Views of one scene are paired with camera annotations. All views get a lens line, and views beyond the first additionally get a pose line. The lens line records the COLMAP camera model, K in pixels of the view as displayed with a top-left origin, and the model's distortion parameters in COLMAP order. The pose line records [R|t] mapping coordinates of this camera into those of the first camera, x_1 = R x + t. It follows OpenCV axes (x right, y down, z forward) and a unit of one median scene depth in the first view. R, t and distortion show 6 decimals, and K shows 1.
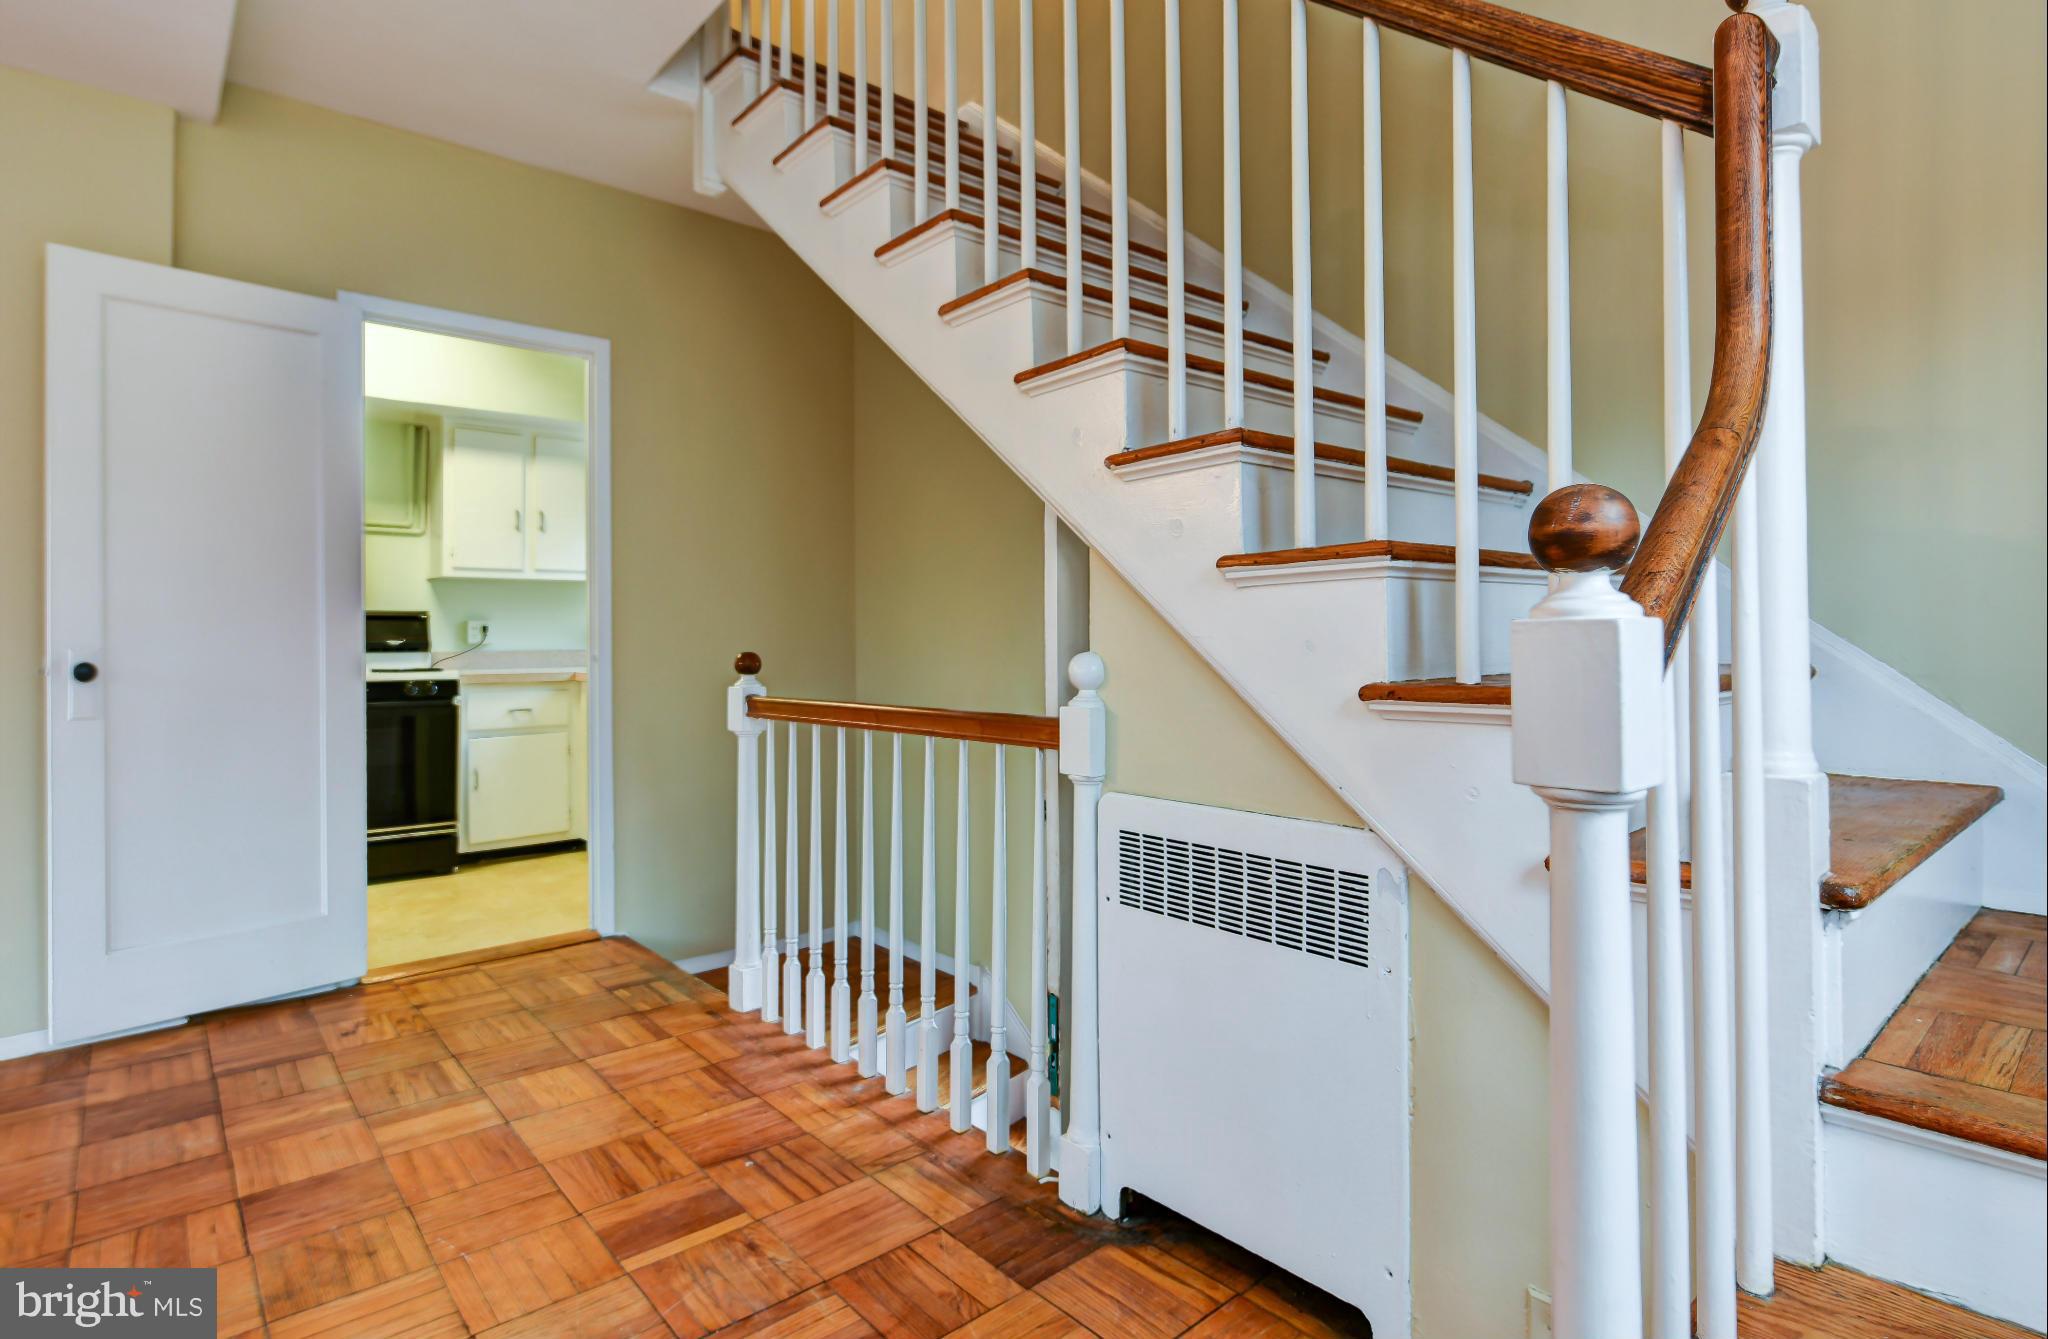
lens RADIAL K [[1035.1, 0, 1013.9], [0, 1035.1, 627.4], [0, 0, 1]] dist [-0.004965, -0.000422]
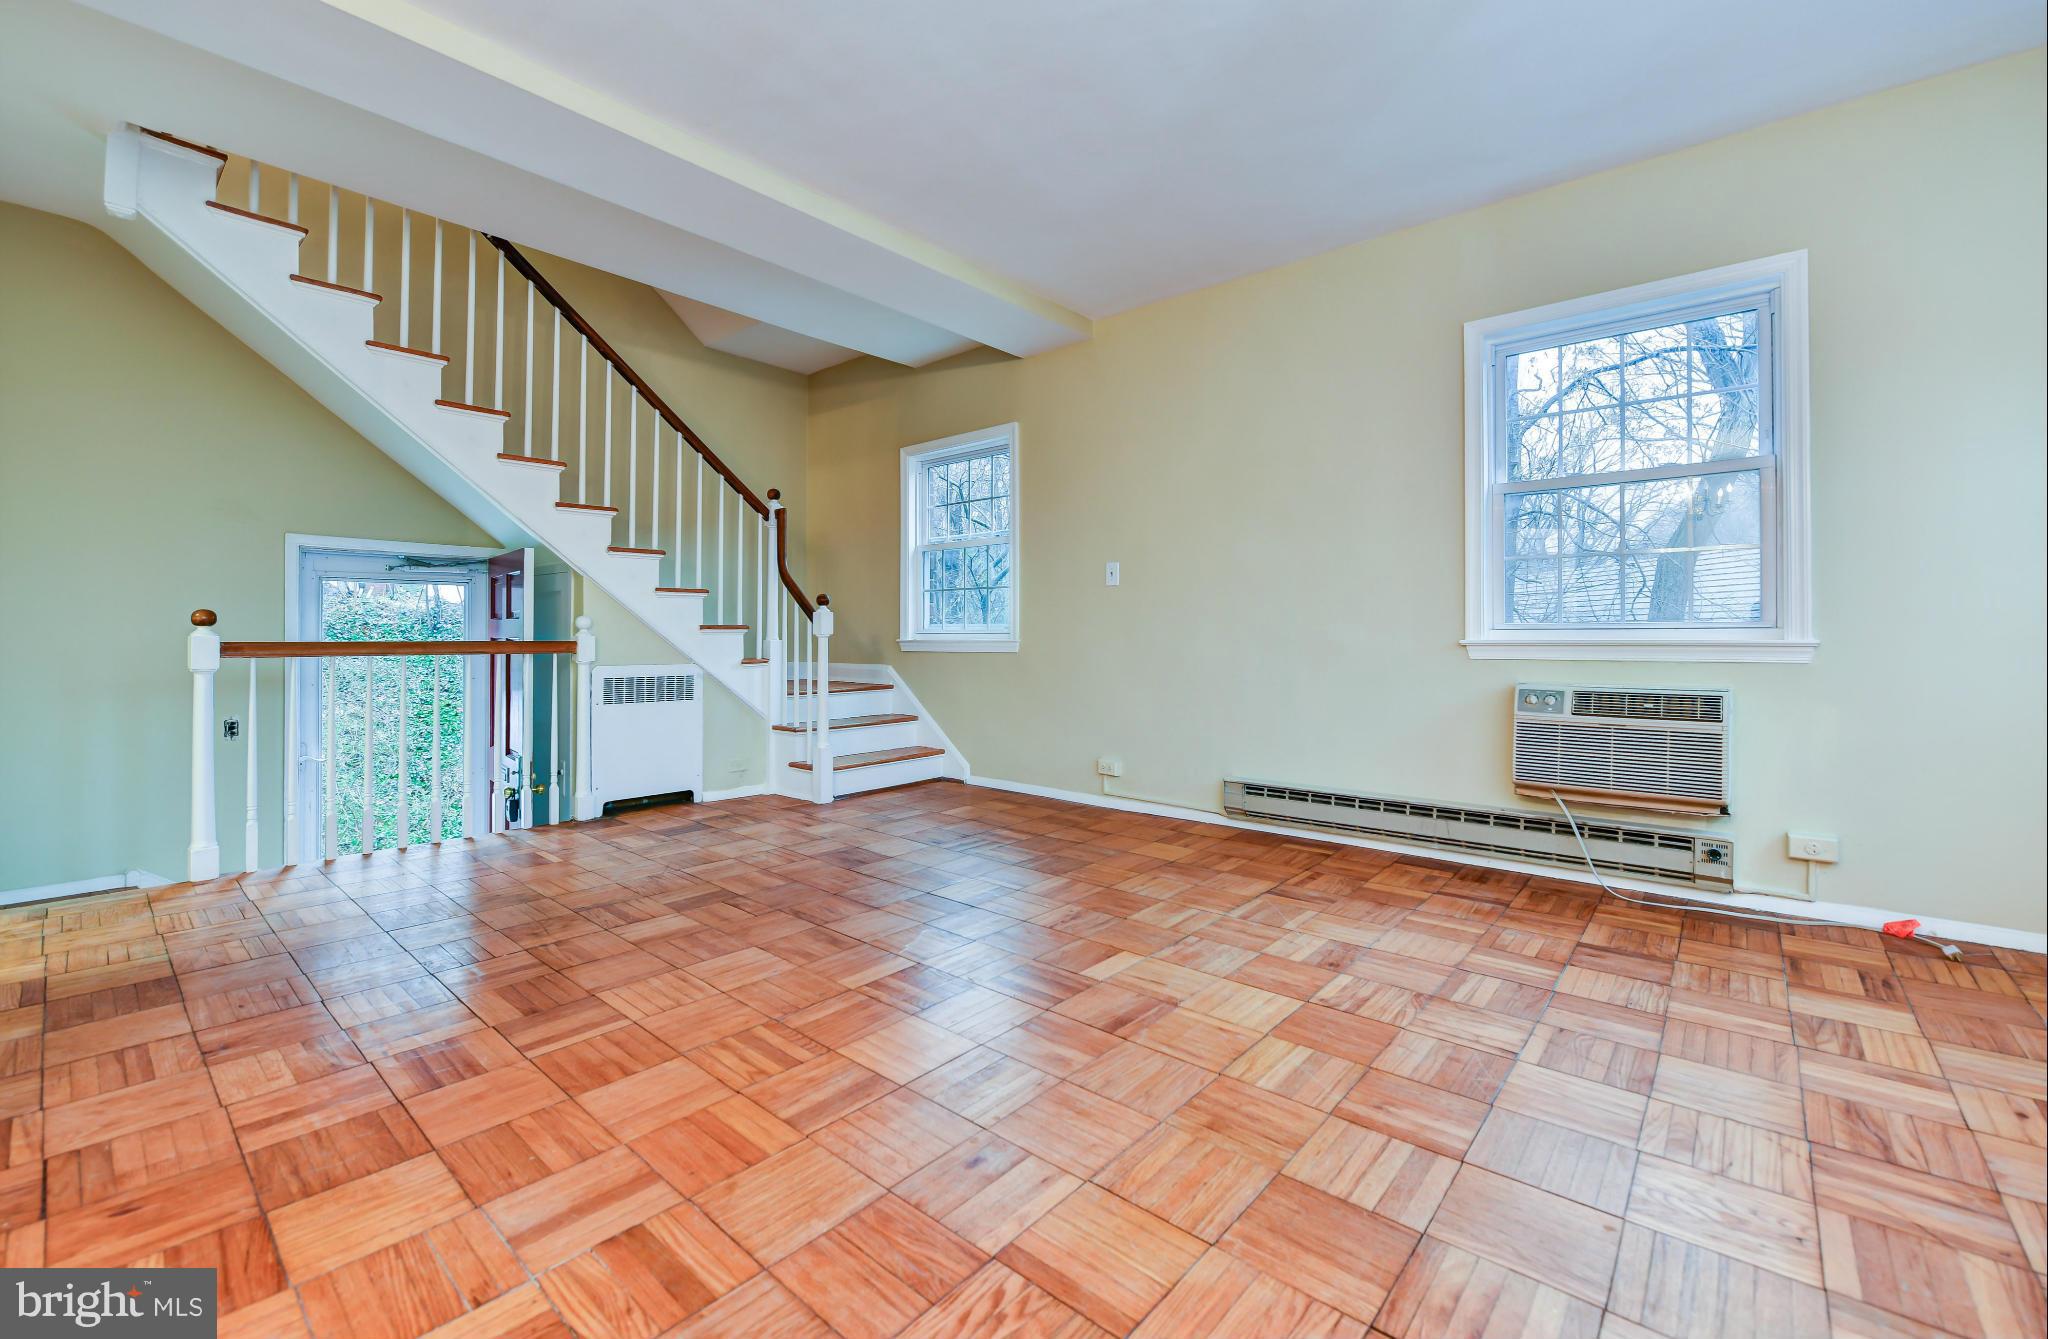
lens RADIAL K [[844.1, 0, 1021.0], [0, 844.1, 631.9], [0, 0, 1]] dist [-0.004790, -0.002826]
pose [[-0.148773, 0.010921, 0.988811, -2.350026], [-0.015880, 0.999784, -0.013432, 0.080598], [-0.988744, -0.017700, -0.148568, 0.212433]]
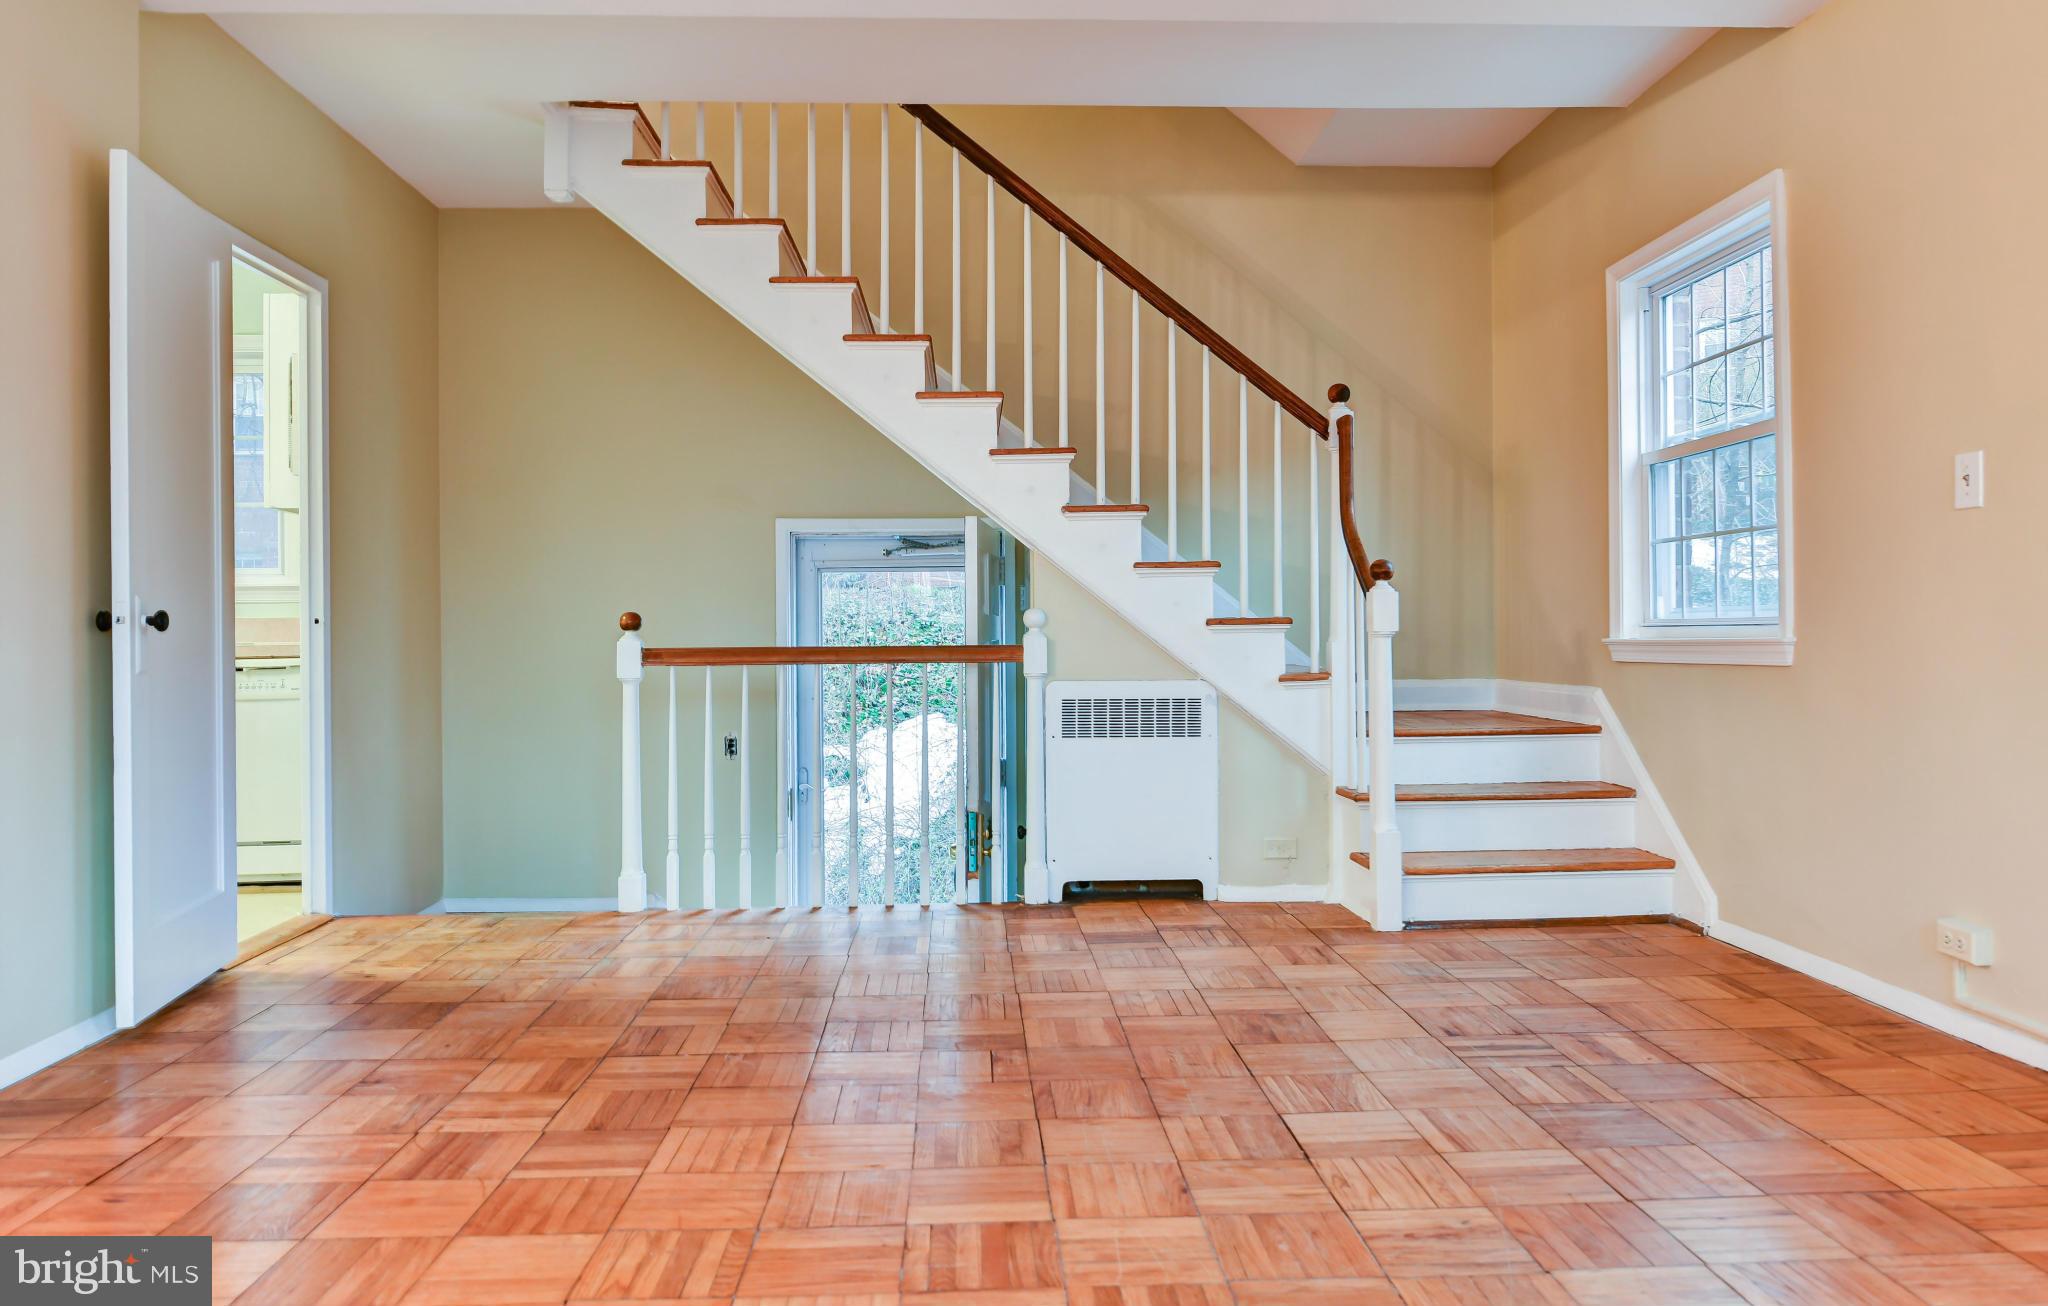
lens RADIAL K [[1408.5, 0, 1020.9], [0, 1408.5, 626.2], [0, 0, 1]] dist [-0.003689, 0.001027]
pose [[0.614604, 0.006109, 0.788812, -2.017855], [-0.007046, 0.999973, -0.002254, 0.064458], [-0.788804, -0.004173, 0.614631, -0.557200]]
